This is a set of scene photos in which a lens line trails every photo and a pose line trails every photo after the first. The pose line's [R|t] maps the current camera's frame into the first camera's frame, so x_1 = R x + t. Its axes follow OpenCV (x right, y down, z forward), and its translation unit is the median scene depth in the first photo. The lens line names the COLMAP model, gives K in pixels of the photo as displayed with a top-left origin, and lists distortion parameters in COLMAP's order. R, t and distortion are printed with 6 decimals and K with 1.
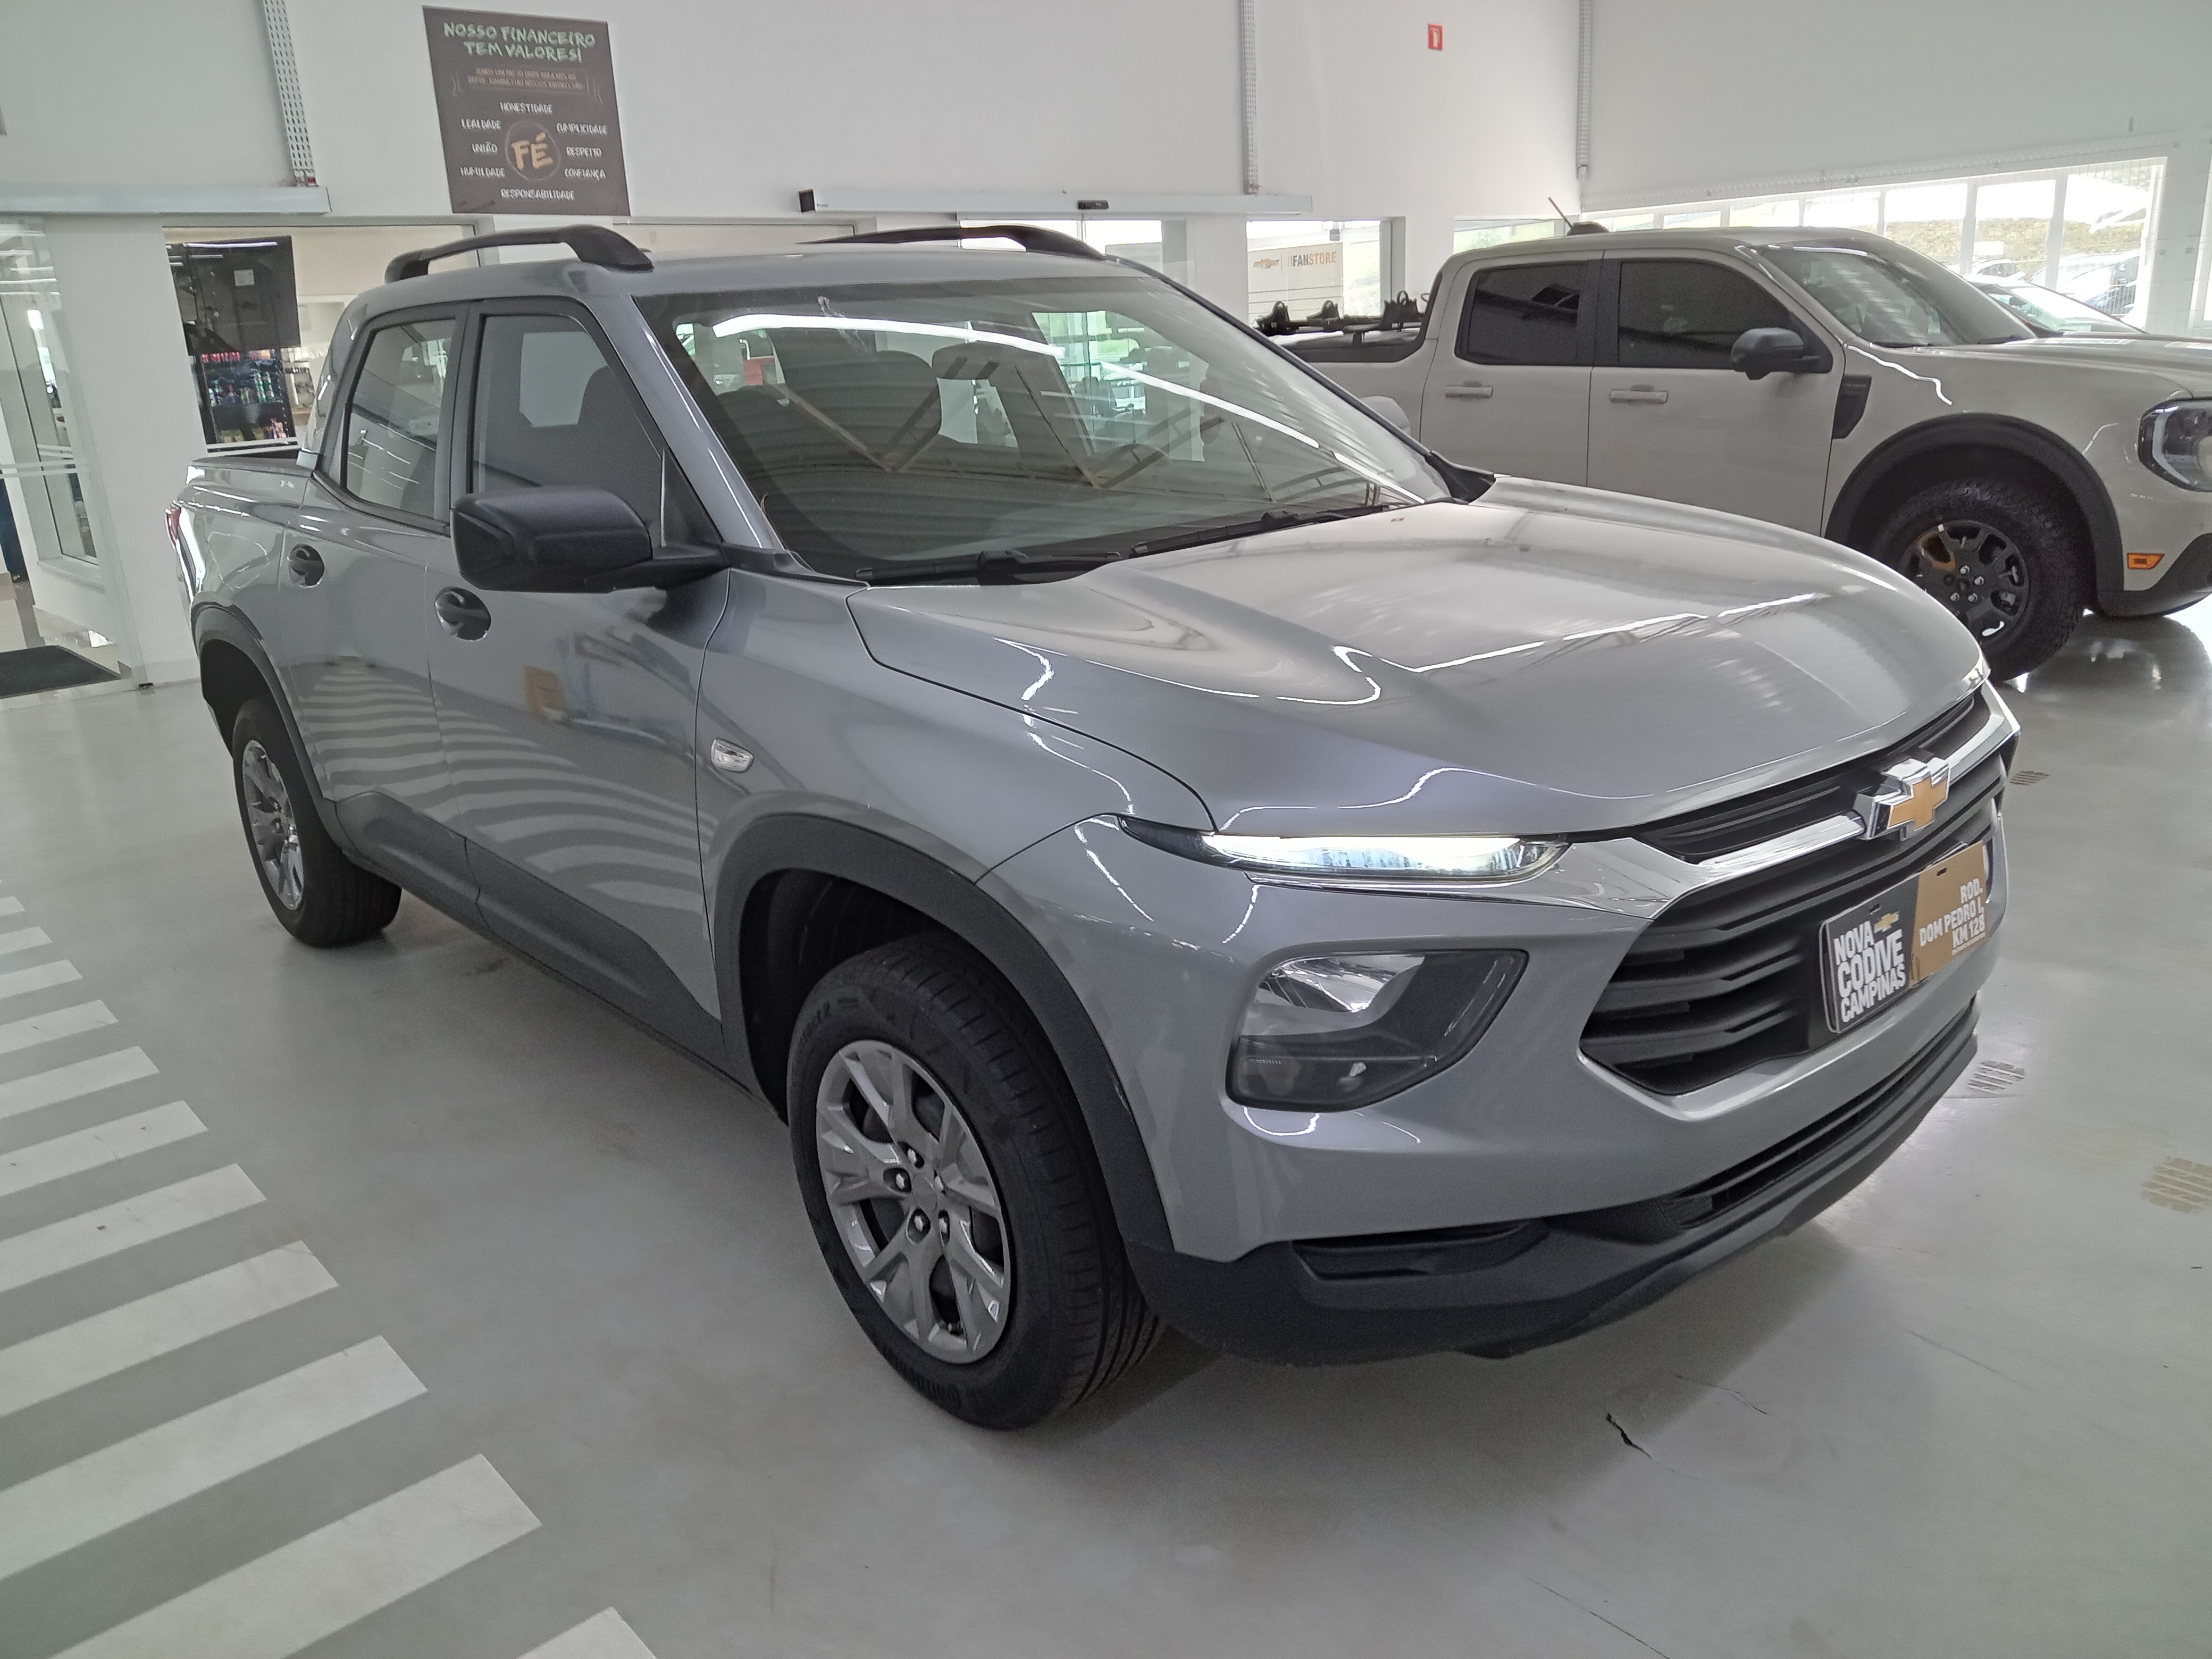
lens RADIAL K [[1609.1, 0, 1106.0], [0, 1609.1, 829.5], [0, 0, 1]] dist [0.101232, -0.163328]
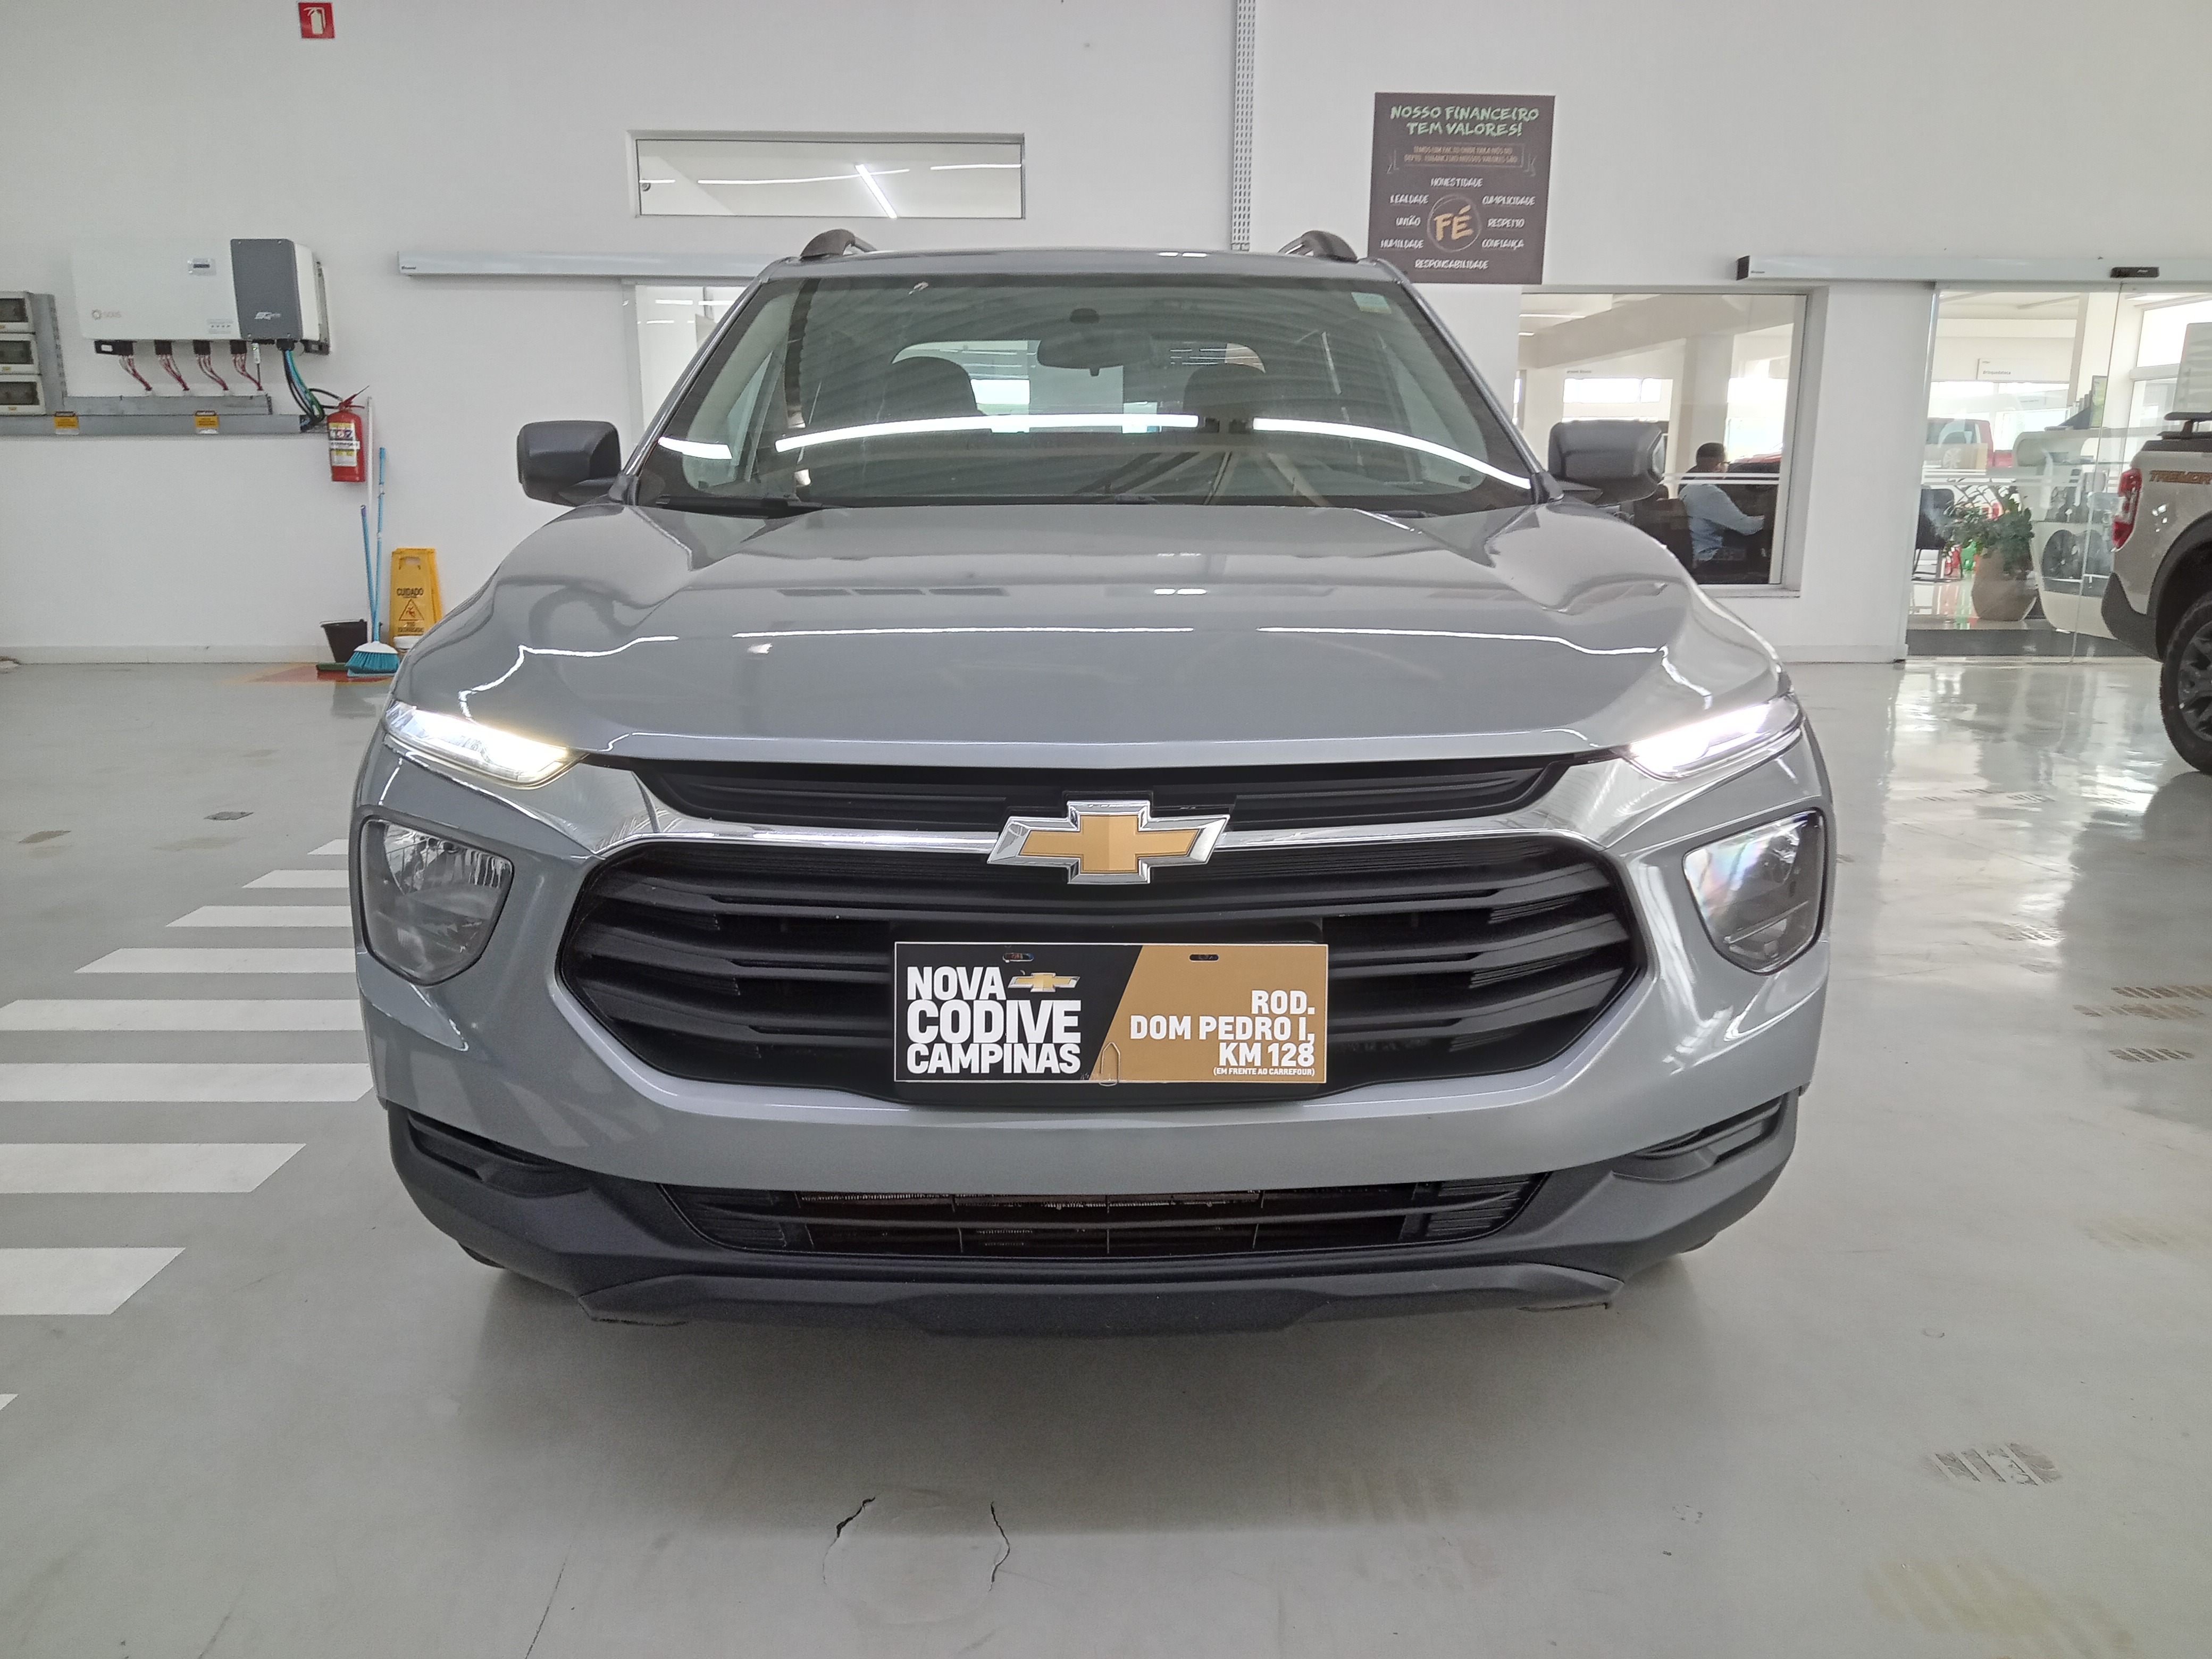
lens RADIAL K [[1658.2, 0, 1106.0], [0, 1658.2, 829.5], [0, 0, 1]] dist [0.044200, -0.071764]
pose [[0.768949, 0.192749, -0.609562, 0.201640], [-0.229592, 0.973119, 0.018084, -0.007699], [0.596662, 0.126045, 0.792532, 0.075318]]
